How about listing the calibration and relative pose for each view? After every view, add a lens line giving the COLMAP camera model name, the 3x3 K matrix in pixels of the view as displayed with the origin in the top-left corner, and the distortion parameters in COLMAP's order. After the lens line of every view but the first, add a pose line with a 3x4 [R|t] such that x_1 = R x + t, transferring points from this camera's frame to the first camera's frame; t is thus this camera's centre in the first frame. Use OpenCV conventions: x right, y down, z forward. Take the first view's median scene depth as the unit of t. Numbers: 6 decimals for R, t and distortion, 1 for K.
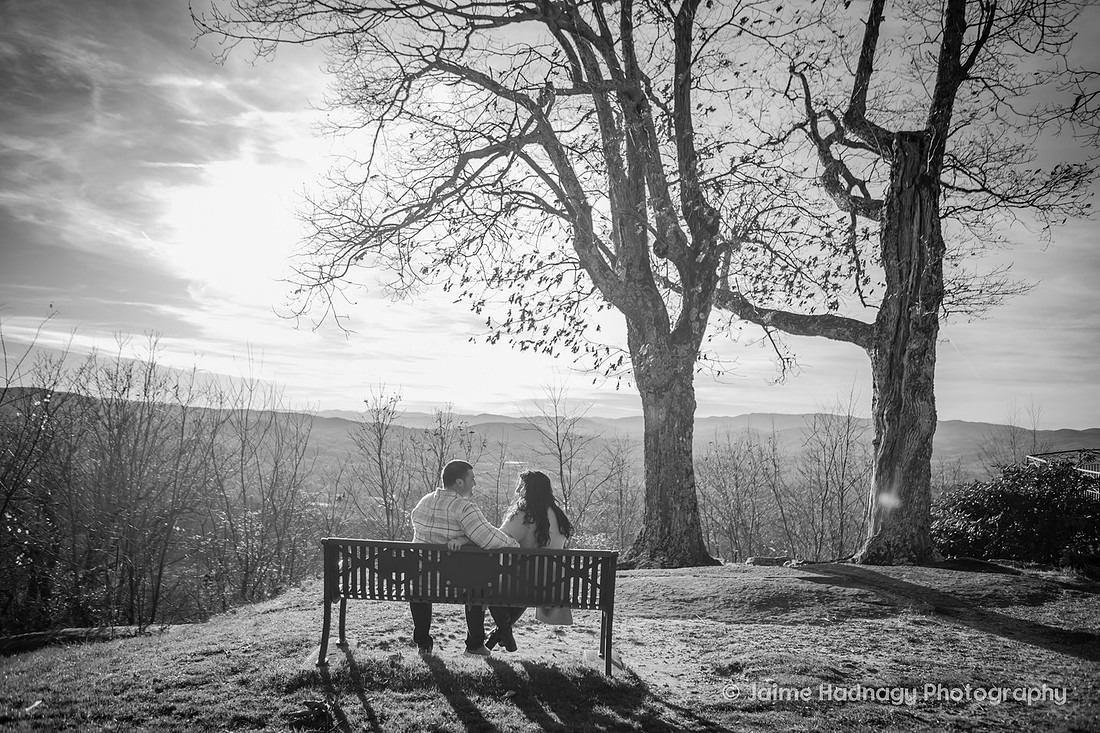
lens RADIAL K [[854.7, 0, 550.0], [0, 854.7, 366.5], [0, 0, 1]] dist [-0.107426, 0.153445]
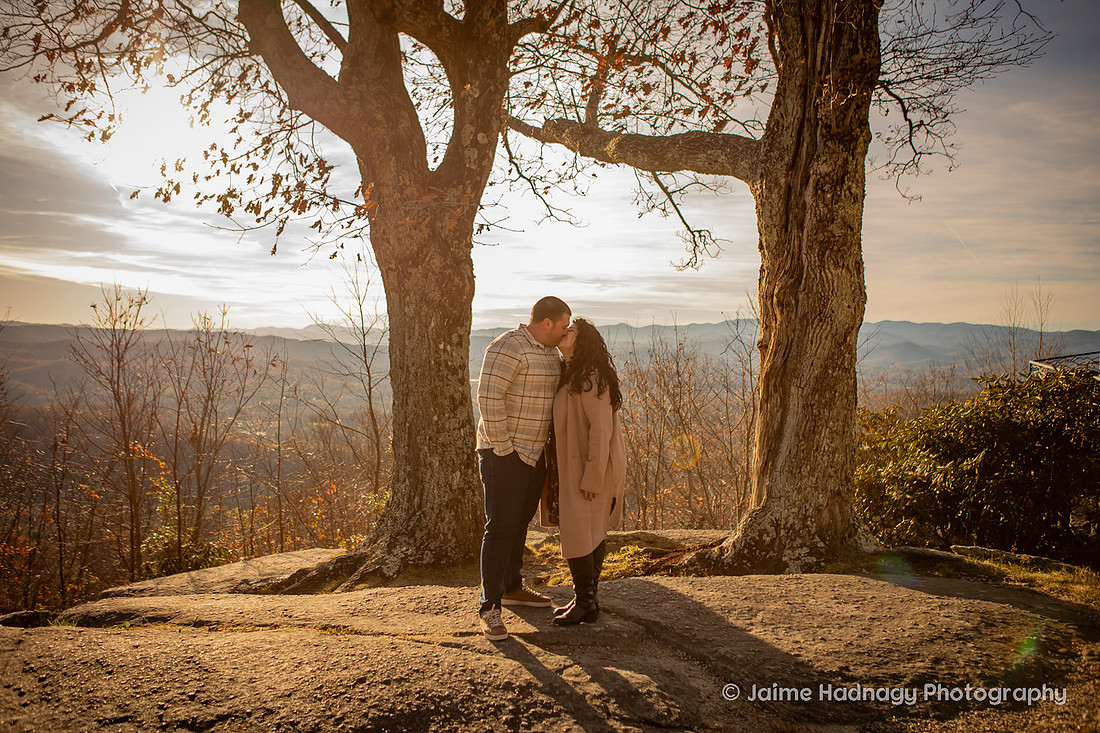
lens RADIAL K [[941.0, 0, 550.0], [0, 941.0, 366.5], [0, 0, 1]] dist [-0.092859, 0.143211]
pose [[0.999212, -0.025668, 0.030274, 0.247453], [0.022532, 0.994758, 0.099740, 0.042175], [-0.032675, -0.098979, 0.994553, 0.414195]]
